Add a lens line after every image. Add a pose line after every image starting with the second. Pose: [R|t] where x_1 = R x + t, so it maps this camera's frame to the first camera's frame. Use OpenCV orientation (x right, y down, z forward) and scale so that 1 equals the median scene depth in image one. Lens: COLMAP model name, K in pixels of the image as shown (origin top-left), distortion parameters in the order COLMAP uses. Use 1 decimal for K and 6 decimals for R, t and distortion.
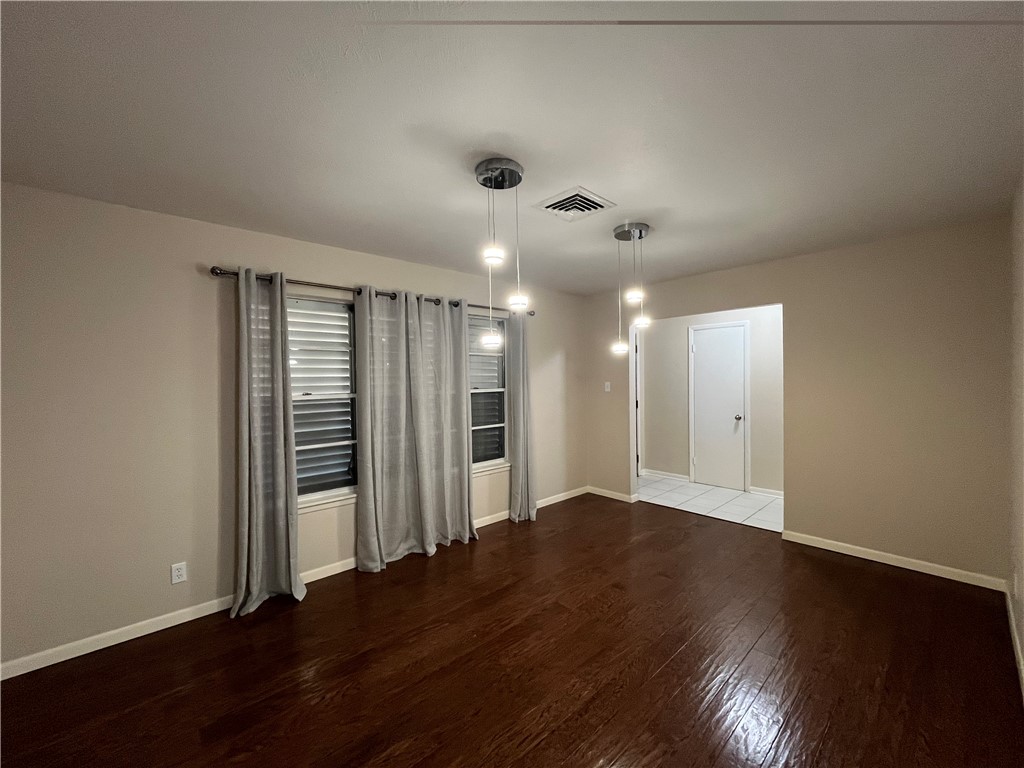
lens RADIAL K [[414.6, 0, 505.5], [0, 414.6, 381.9], [0, 0, 1]] dist [0.010919, 0.000094]
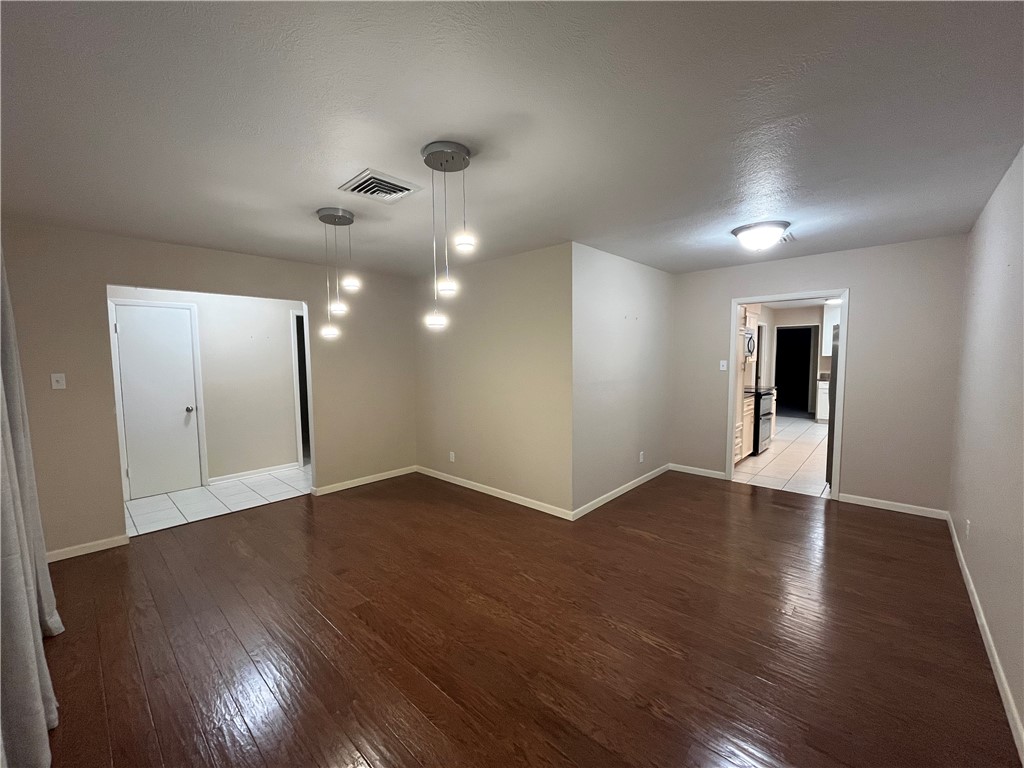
lens RADIAL K [[414.6, 0, 510.0], [0, 414.6, 388.3], [0, 0, 1]] dist [0.010919, 0.000094]
pose [[-0.089363, -0.058242, 0.994295, -0.587403], [0.021761, 0.997936, 0.060412, -0.001522], [-0.995761, 0.027035, -0.087911, 0.535011]]
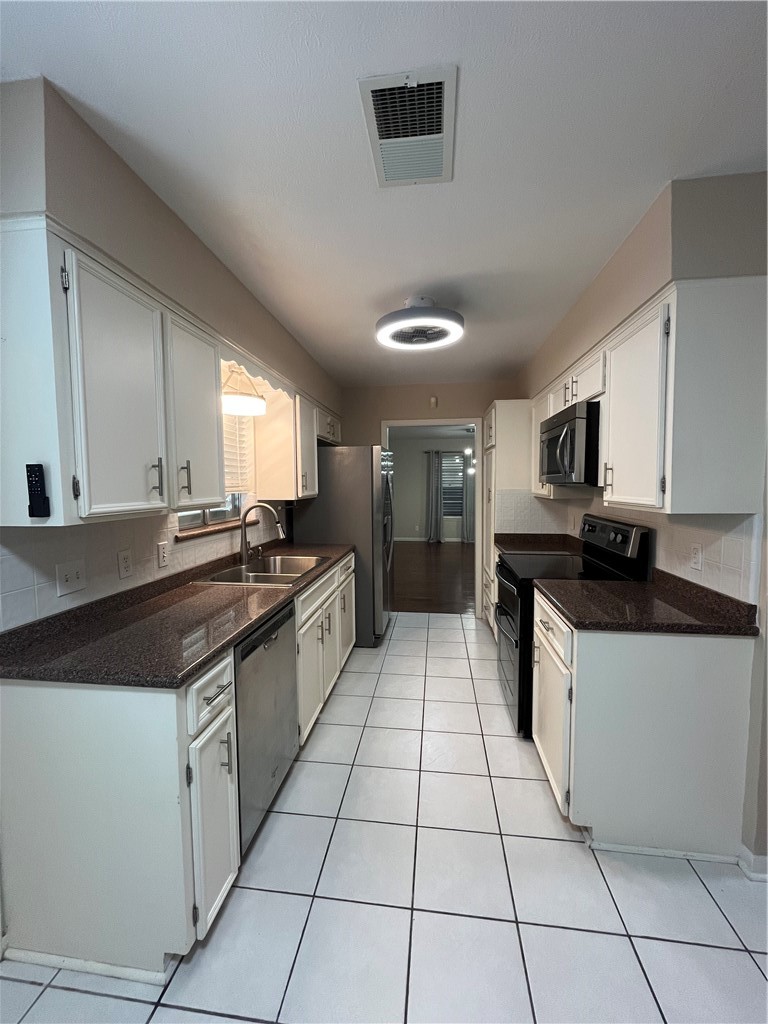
lens RADIAL K [[414.6, 0, 383.8], [0, 414.6, 510.6], [0, 0, 1]] dist [0.010919, 0.000094]
pose [[0.654190, 0.059623, -0.753977, 0.669718], [-0.006510, 0.997295, 0.073216, -0.002344], [0.756303, -0.042989, 0.652808, -0.612732]]
